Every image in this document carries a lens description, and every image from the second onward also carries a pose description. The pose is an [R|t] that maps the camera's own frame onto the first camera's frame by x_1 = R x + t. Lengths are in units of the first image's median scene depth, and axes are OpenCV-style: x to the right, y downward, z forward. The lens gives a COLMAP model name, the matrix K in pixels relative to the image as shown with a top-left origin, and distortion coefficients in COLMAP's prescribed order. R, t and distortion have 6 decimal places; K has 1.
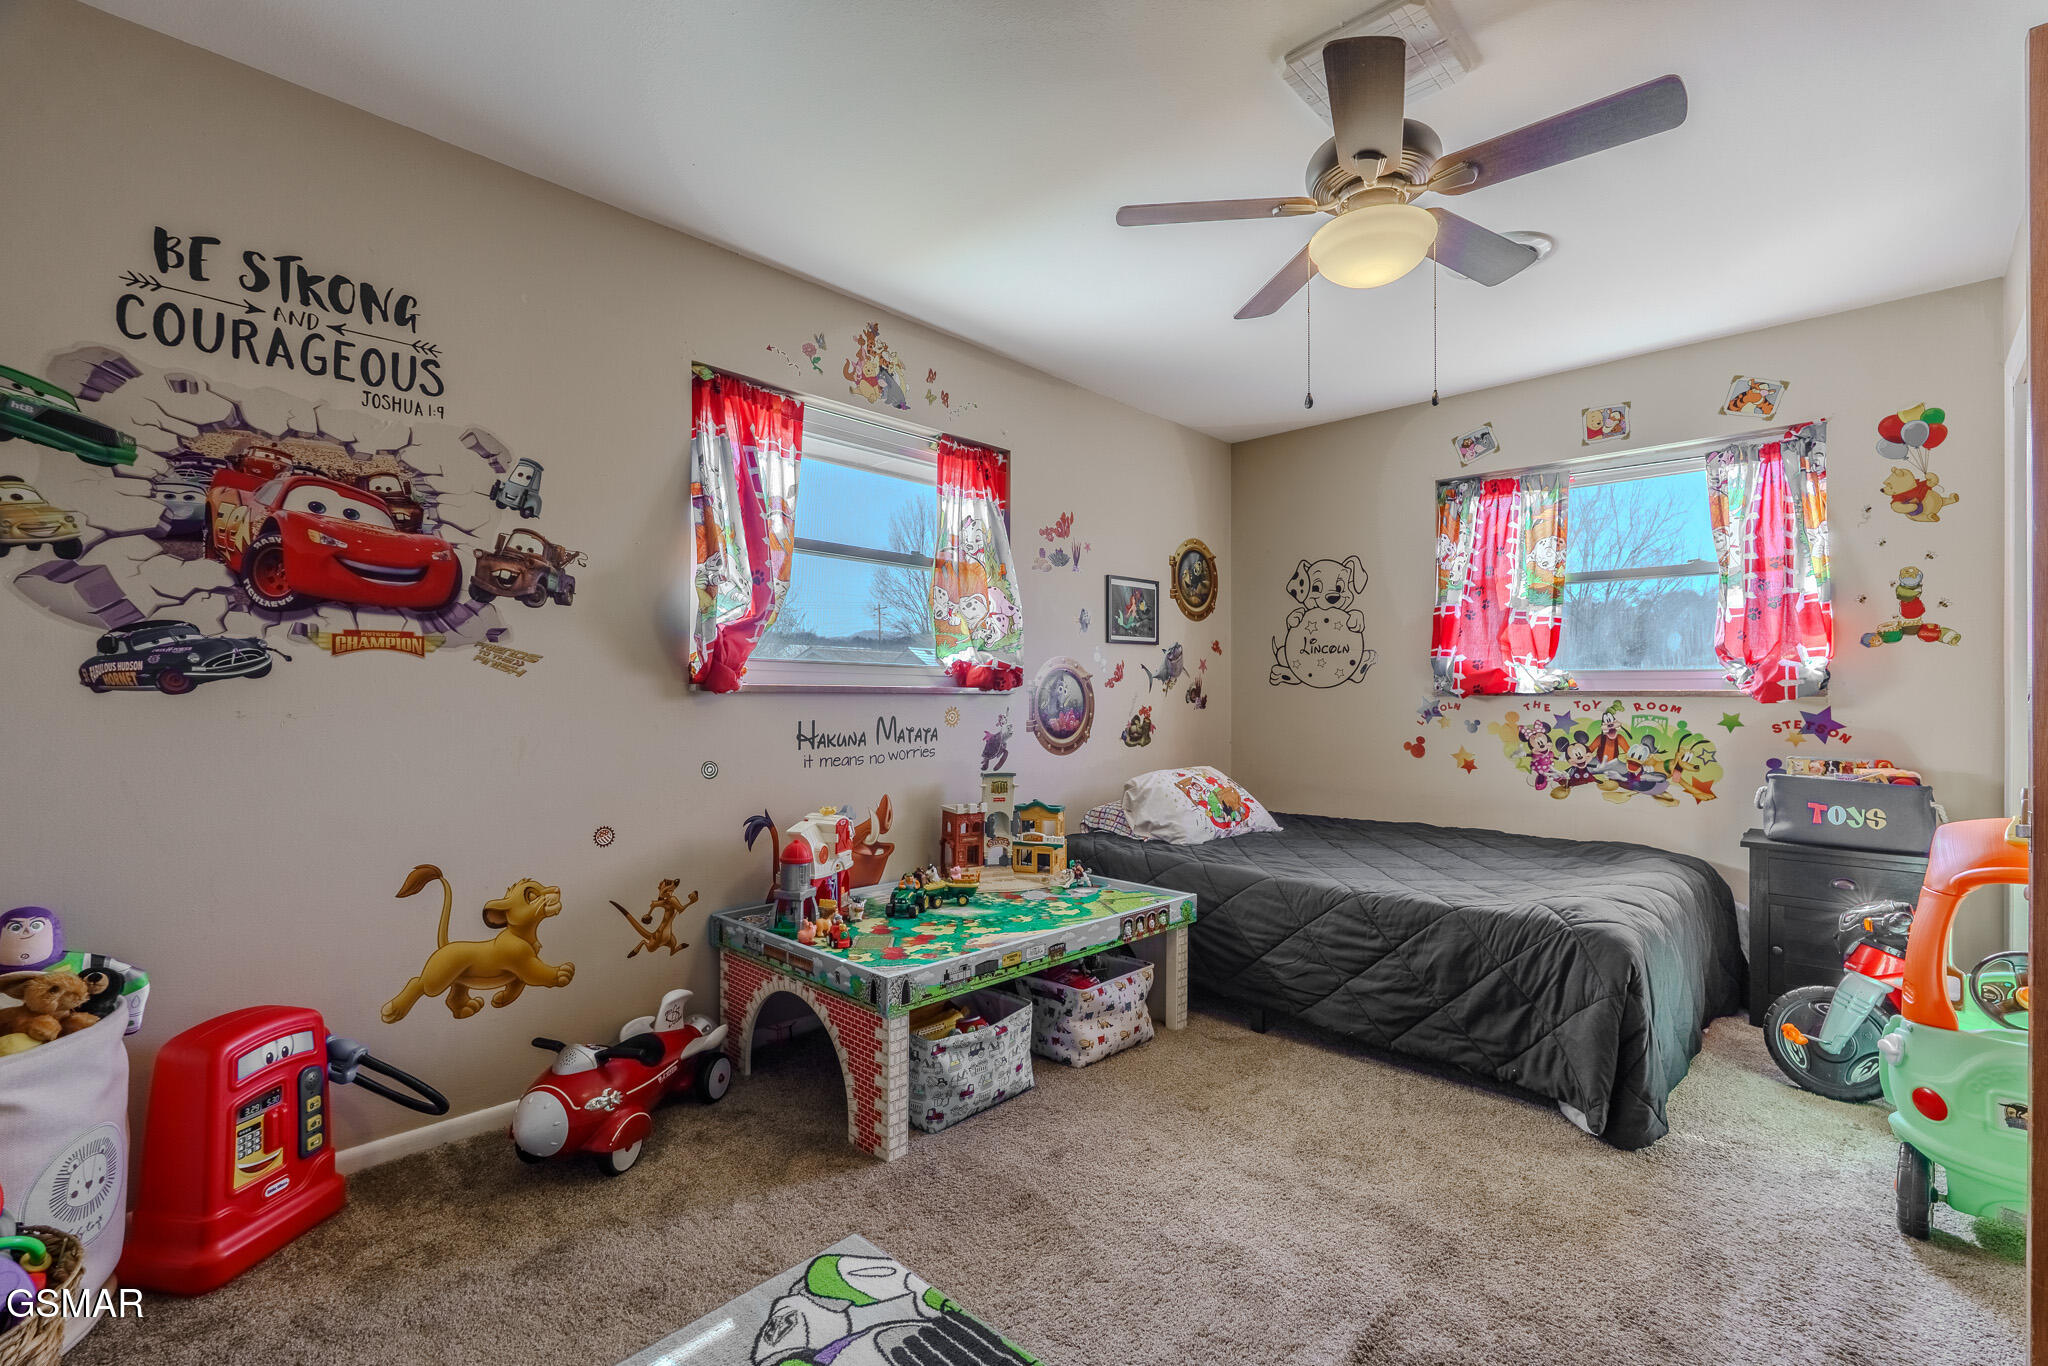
lens RADIAL K [[893.6, 0, 1020.8], [0, 893.6, 689.4], [0, 0, 1]] dist [-0.009412, 0.002061]
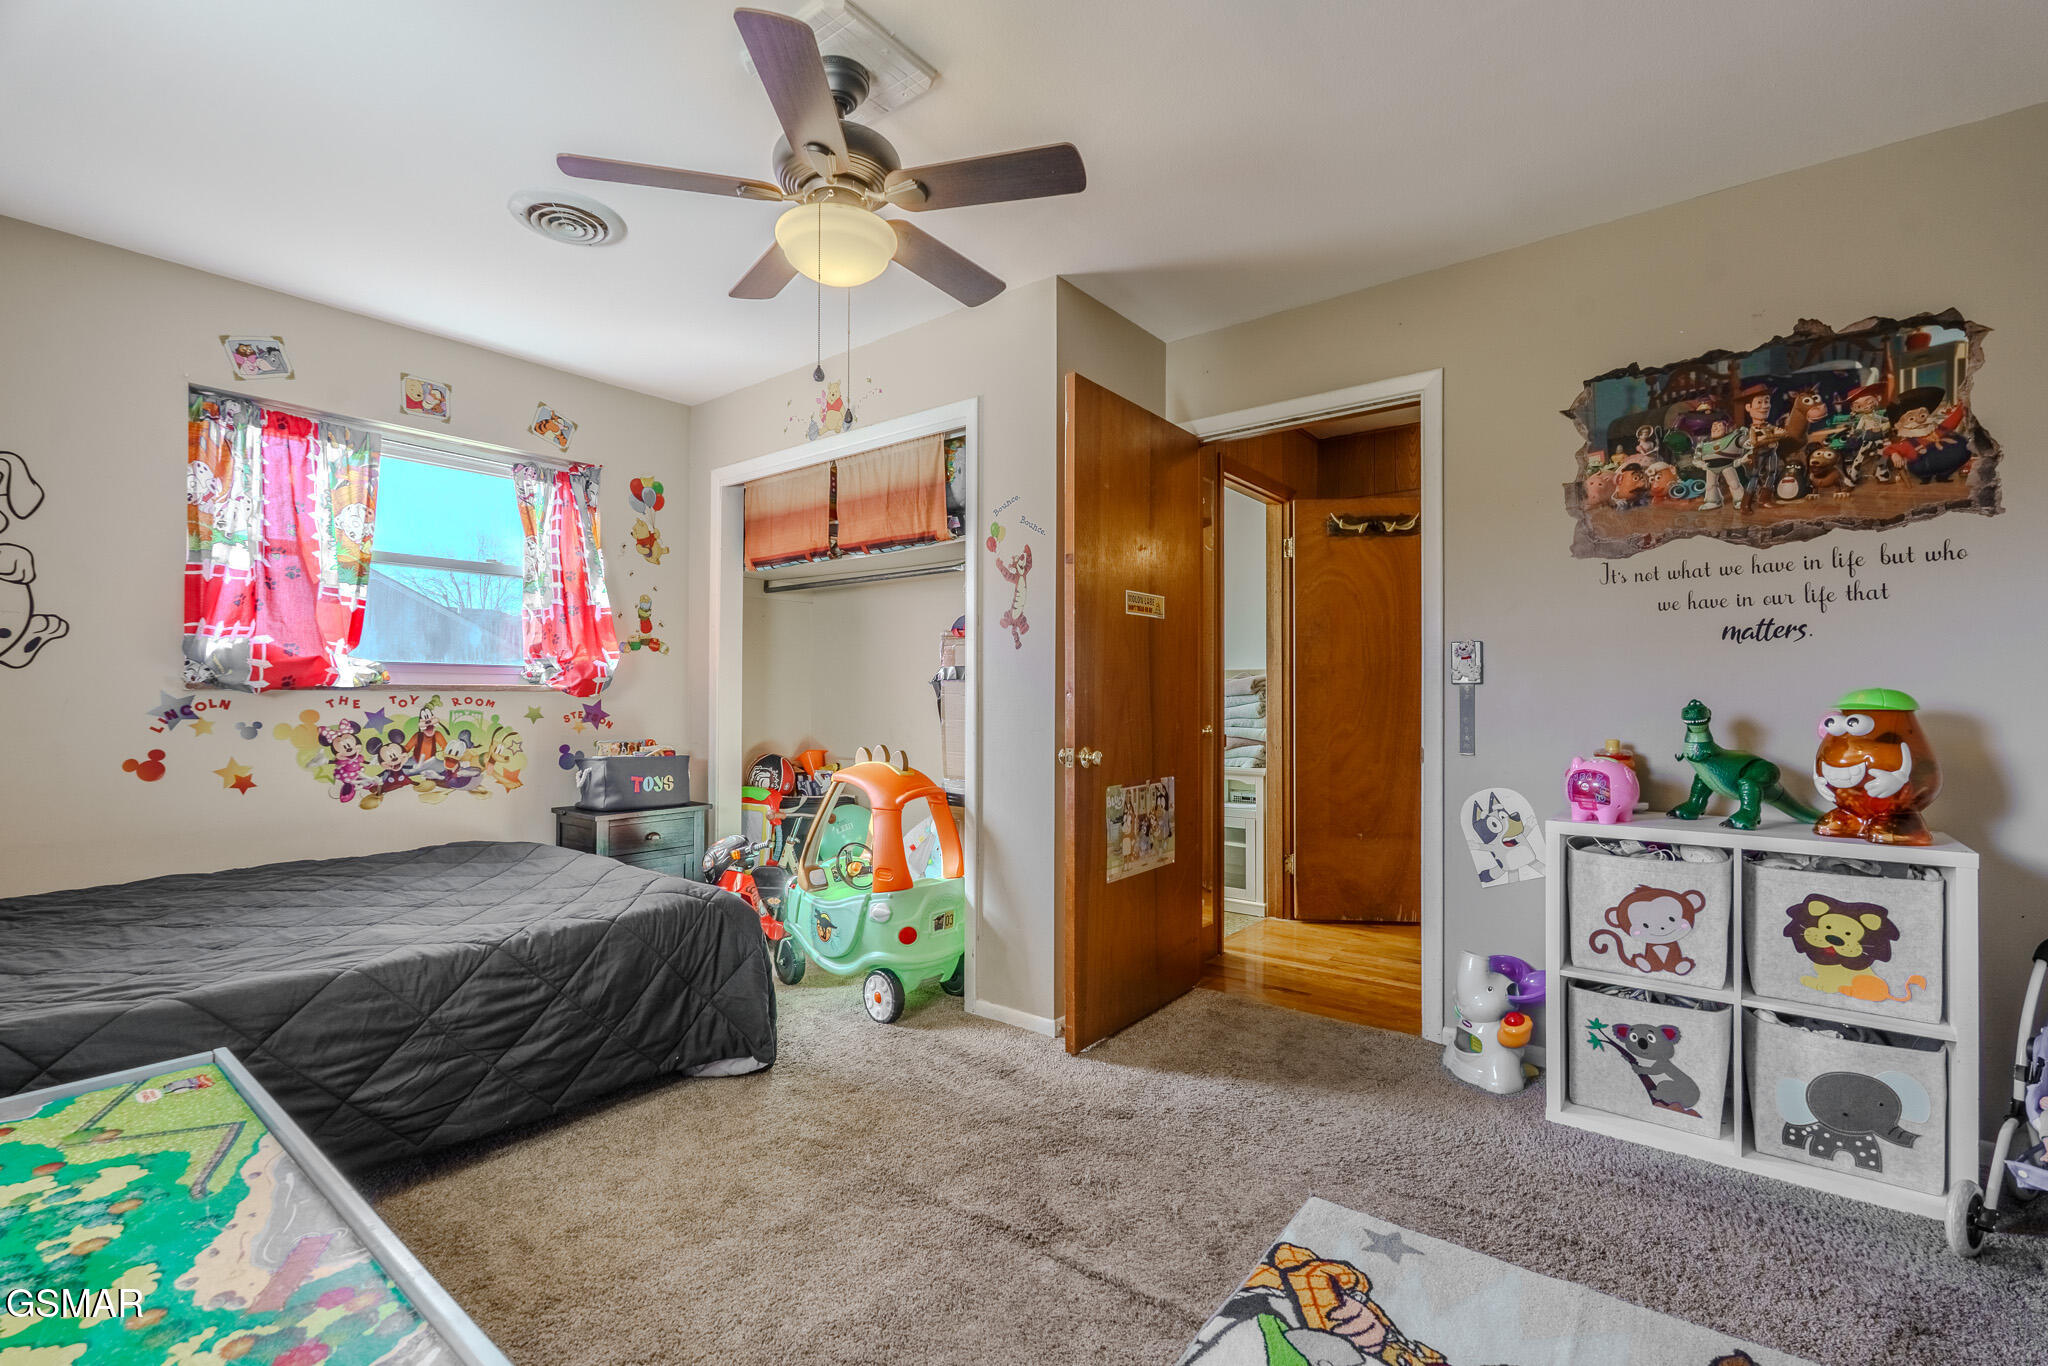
lens RADIAL K [[893.6, 0, 1021.3], [0, 893.6, 688.3], [0, 0, 1]] dist [-0.009412, 0.002061]
pose [[-0.095903, 0.004658, 0.995380, -0.333304], [-0.008719, 0.999947, -0.005520, 0.004863], [-0.995353, -0.009208, -0.095857, 0.472016]]
